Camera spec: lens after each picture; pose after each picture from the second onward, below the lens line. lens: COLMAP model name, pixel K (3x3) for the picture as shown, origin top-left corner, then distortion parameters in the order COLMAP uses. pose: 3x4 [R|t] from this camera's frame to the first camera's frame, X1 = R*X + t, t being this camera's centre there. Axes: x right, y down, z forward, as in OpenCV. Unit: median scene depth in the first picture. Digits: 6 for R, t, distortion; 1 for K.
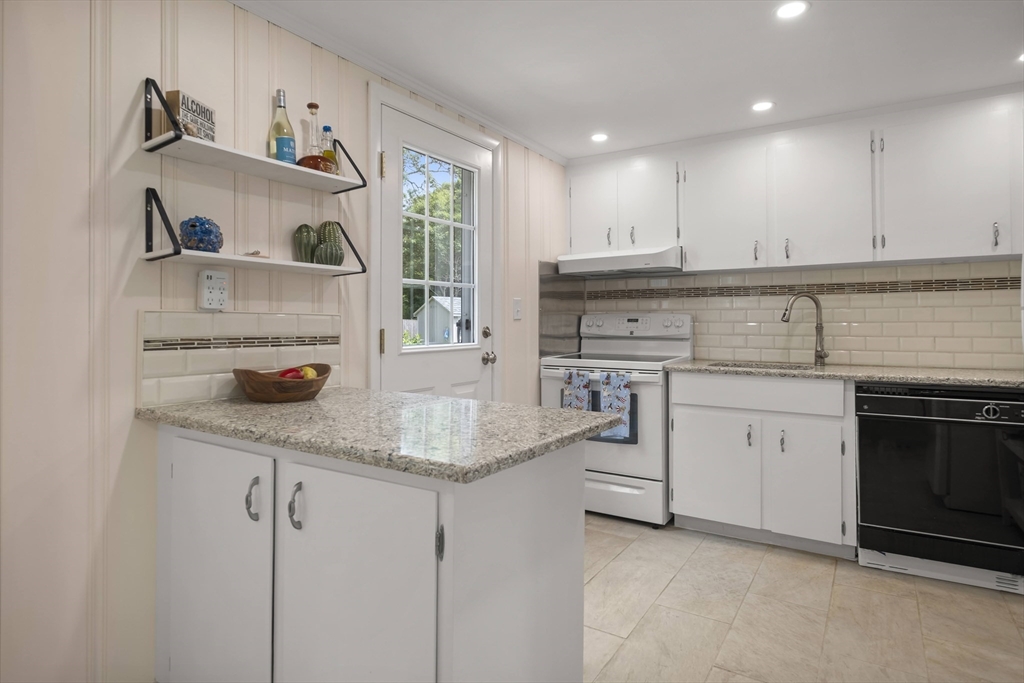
lens RADIAL K [[570.1, 0, 518.2], [0, 570.1, 326.0], [0, 0, 1]] dist [0.001374, 0.001445]
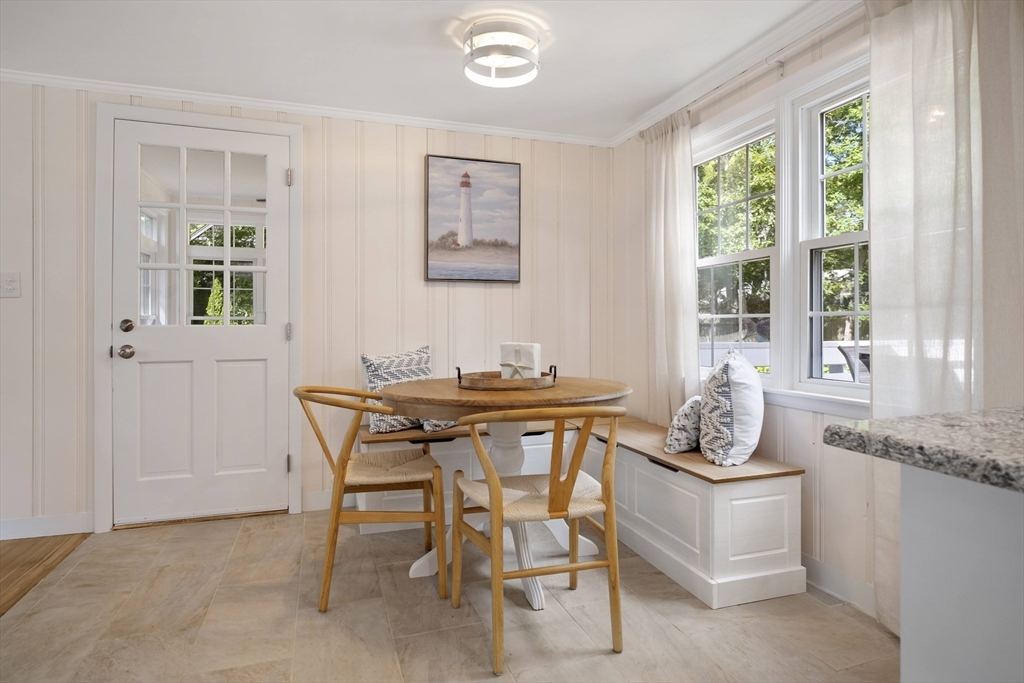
lens RADIAL K [[570.1, 0, 518.2], [0, 570.1, 326.0], [0, 0, 1]] dist [0.001374, 0.001445]
pose [[-0.623422, 0.004681, -0.781872, 0.253046], [-0.003208, 0.999958, 0.008545, 0.034475], [0.781879, 0.007836, -0.623381, 0.370552]]
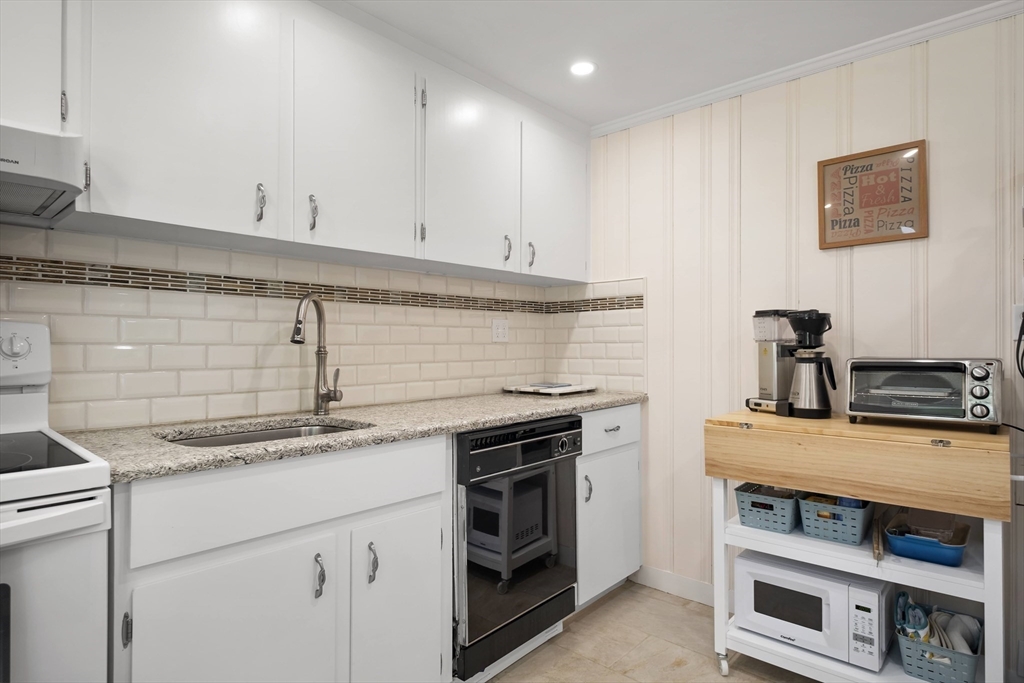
lens RADIAL K [[565.3, 0, 512.0], [0, 565.3, 341.5], [0, 0, 1]] dist [-0.000118, -0.000041]
pose [[0.164035, 0.007797, 0.986424, -0.042788], [0.006444, 0.999939, -0.008975, -0.002984], [-0.986433, 0.007829, 0.163975, 0.723917]]
